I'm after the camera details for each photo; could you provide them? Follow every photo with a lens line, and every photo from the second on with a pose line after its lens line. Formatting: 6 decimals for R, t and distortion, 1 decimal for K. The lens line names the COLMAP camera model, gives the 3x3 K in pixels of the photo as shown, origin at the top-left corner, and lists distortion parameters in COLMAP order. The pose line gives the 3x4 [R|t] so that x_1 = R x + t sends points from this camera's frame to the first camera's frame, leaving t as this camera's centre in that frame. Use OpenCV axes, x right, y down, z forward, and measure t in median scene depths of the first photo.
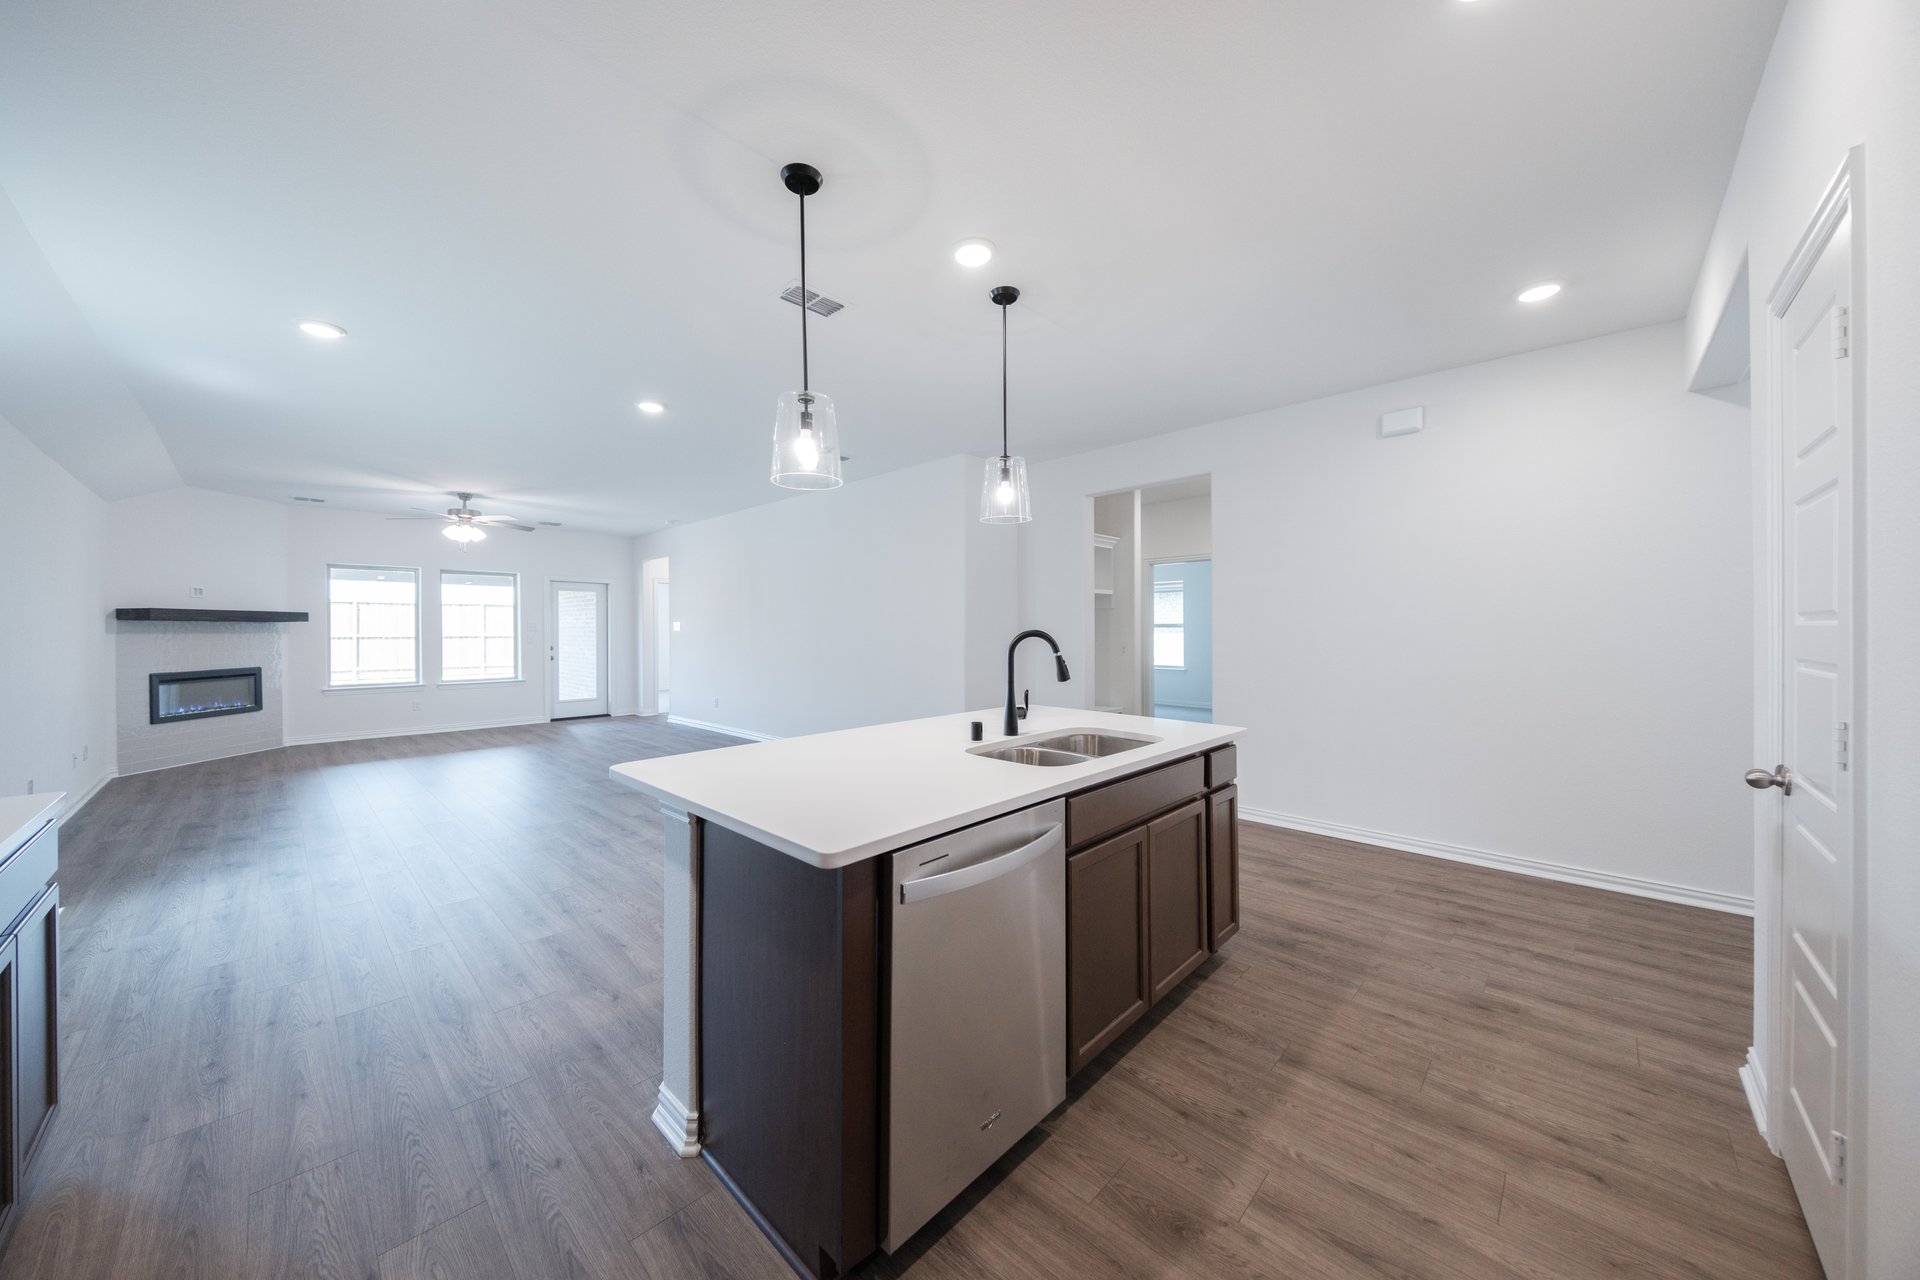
lens RADIAL K [[668.2, 0, 961.0], [0, 668.2, 634.3], [0, 0, 1]] dist [0.004953, -0.001022]
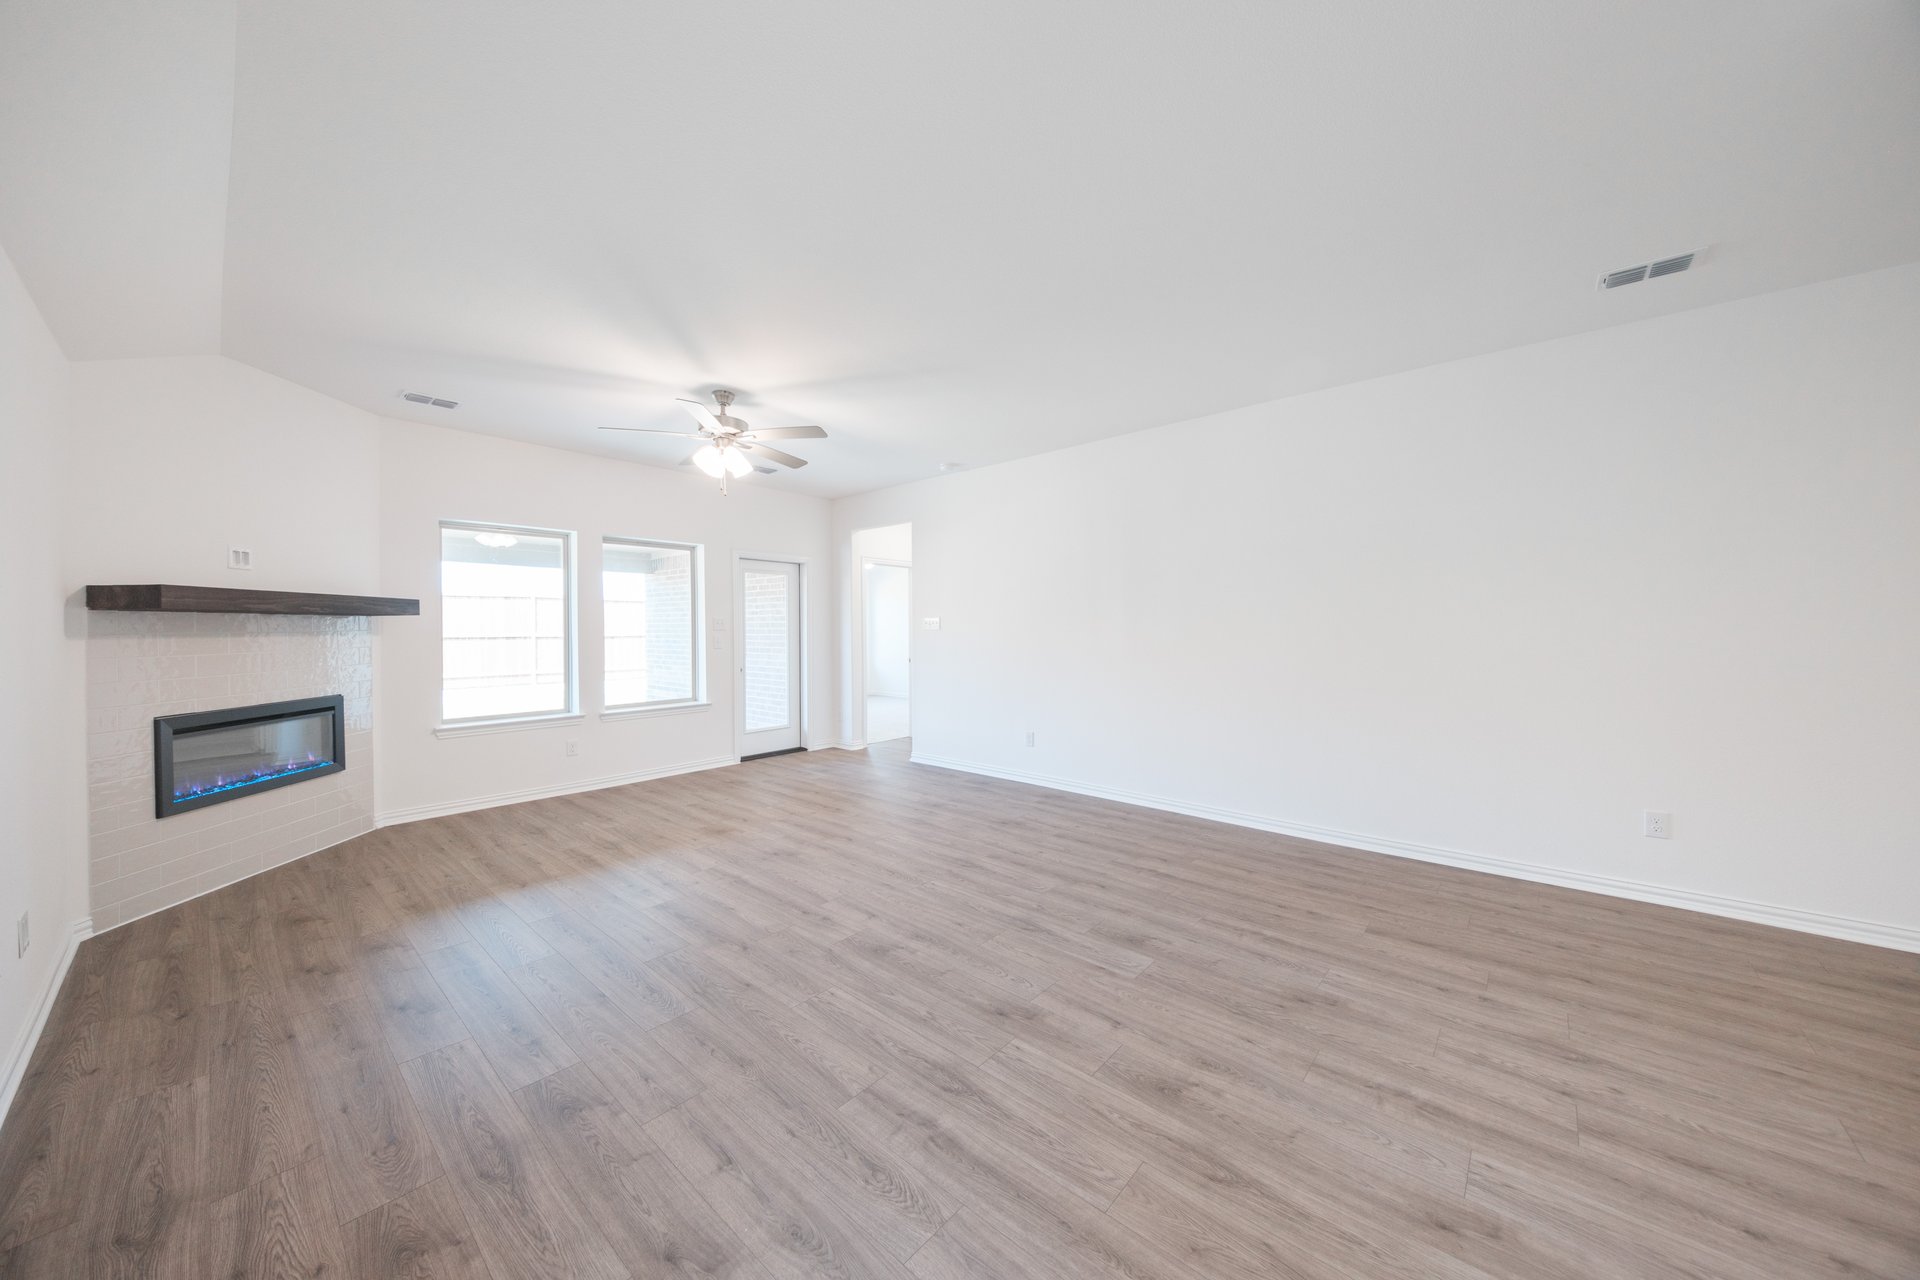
lens RADIAL K [[668.2, 0, 985.1], [0, 668.2, 633.6], [0, 0, 1]] dist [0.004953, -0.001022]
pose [[0.998512, -0.000222, 0.054541, -0.645048], [0.000131, 0.999999, 0.001664, -0.004798], [-0.054541, -0.001655, 0.998510, 0.487271]]
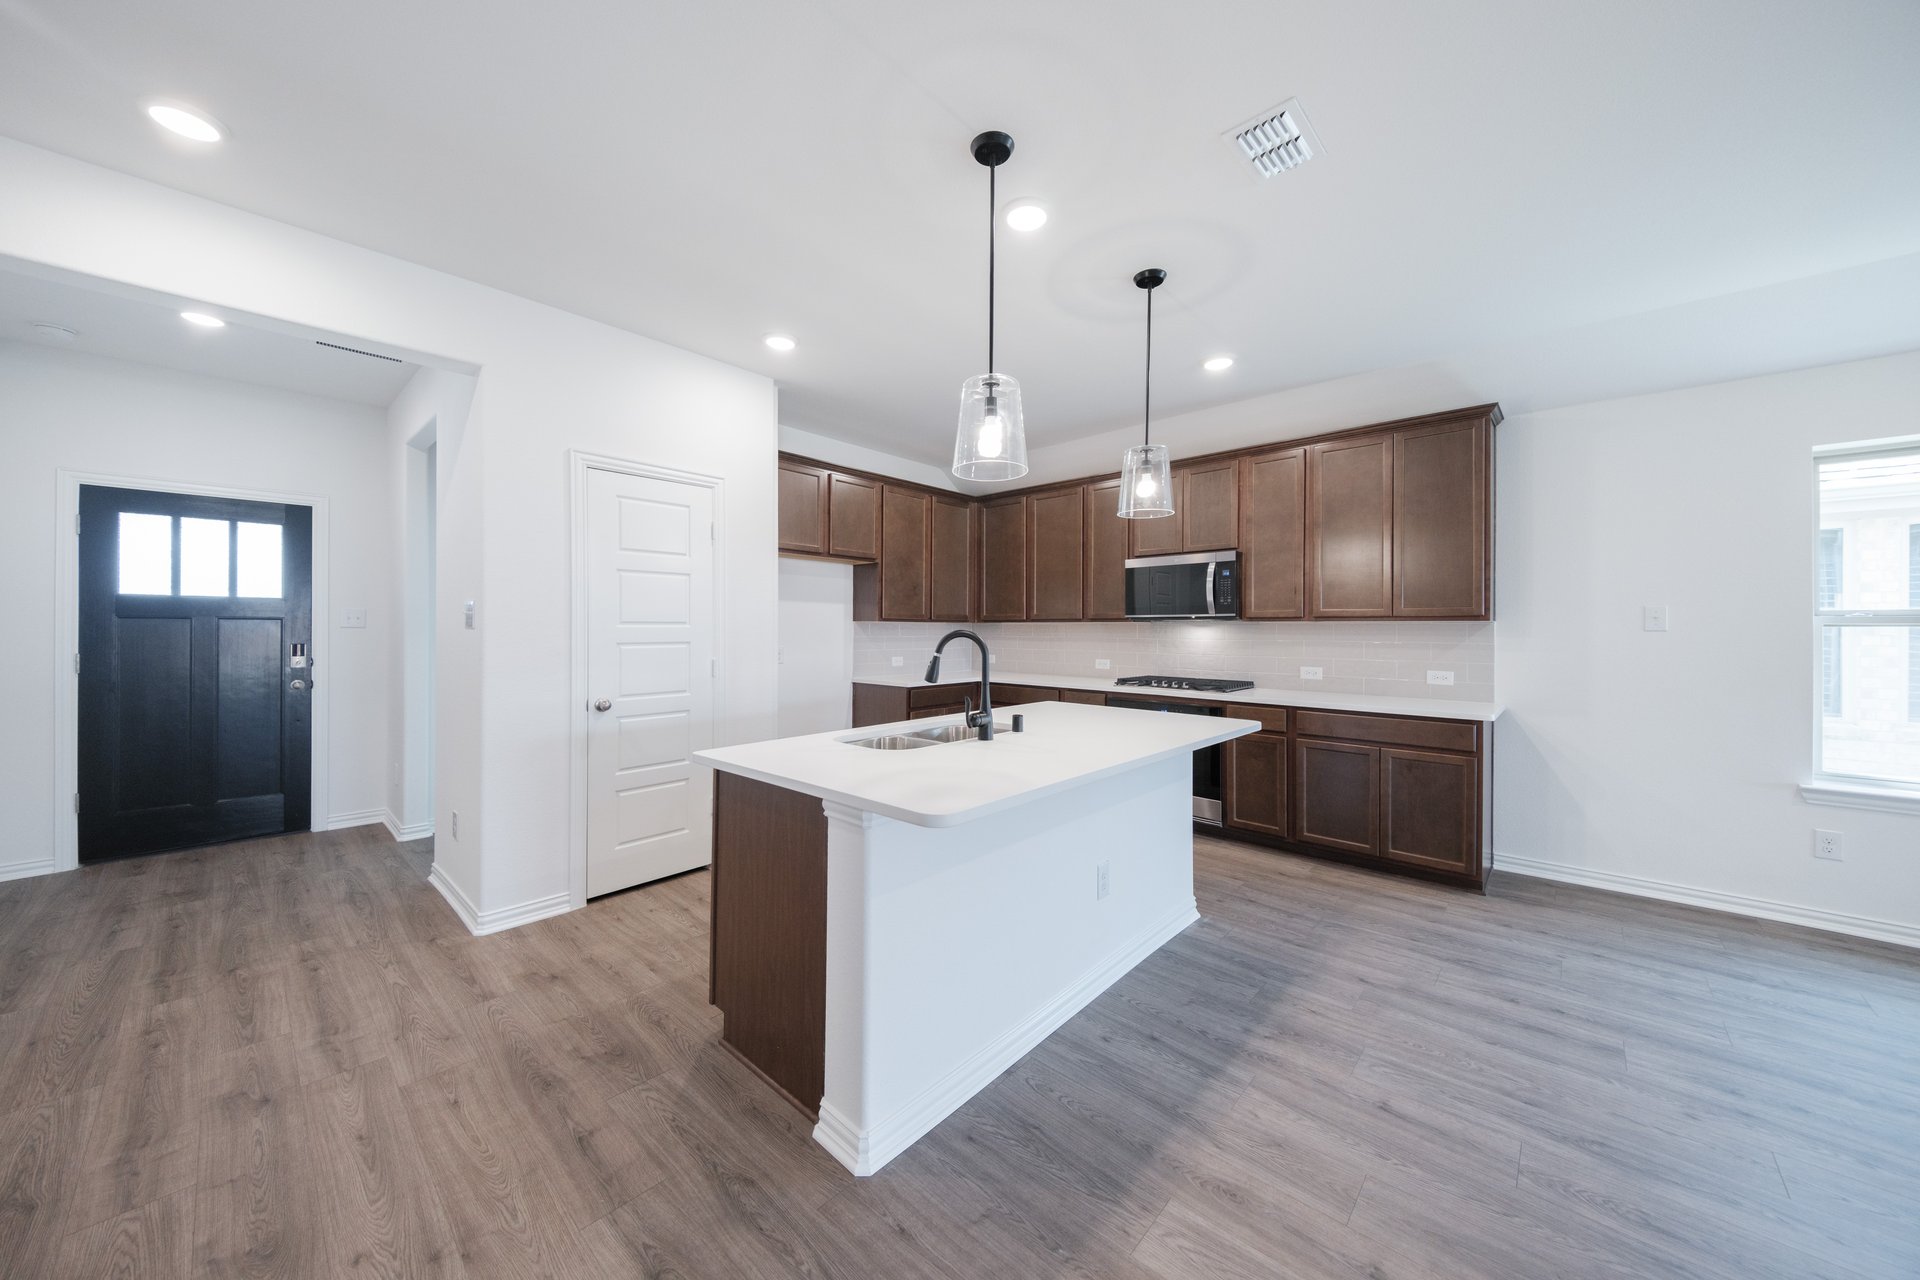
lens RADIAL K [[668.2, 0, 949.6], [0, 668.2, 622.2], [0, 0, 1]] dist [0.004953, -0.001022]
pose [[-0.999968, -0.000401, -0.008014, 0.059051], [-0.000382, 0.999997, -0.002275, -0.006704], [0.008015, -0.002271, -0.999965, 0.852850]]
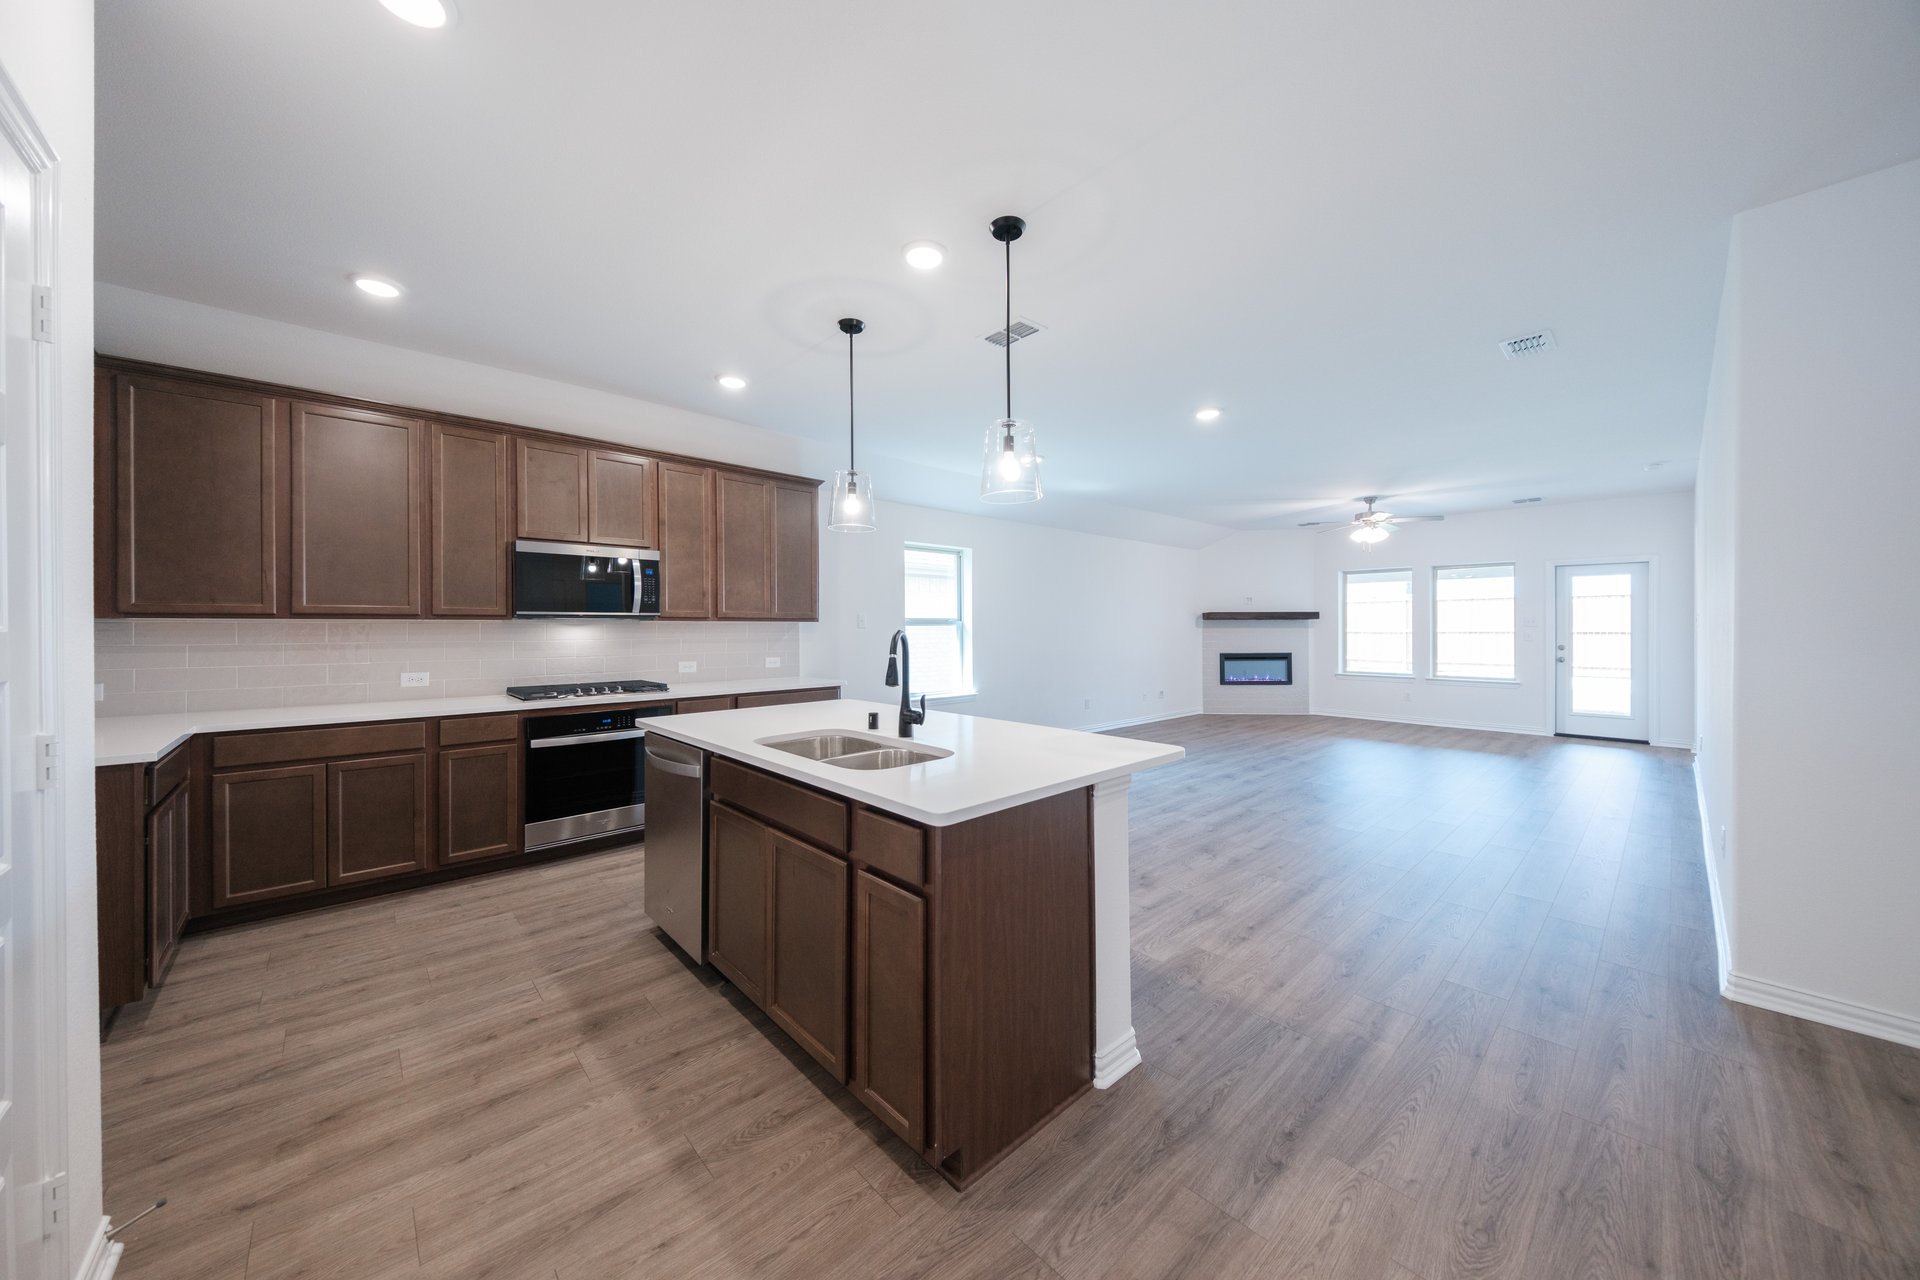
lens RADIAL K [[668.2, 0, 941.6], [0, 668.2, 634.6], [0, 0, 1]] dist [0.004953, -0.001022]
pose [[-0.082624, 0.014668, -0.996473, 0.455933], [-0.004992, 0.999873, 0.015132, -0.006419], [0.996568, 0.006224, -0.082540, 0.492739]]
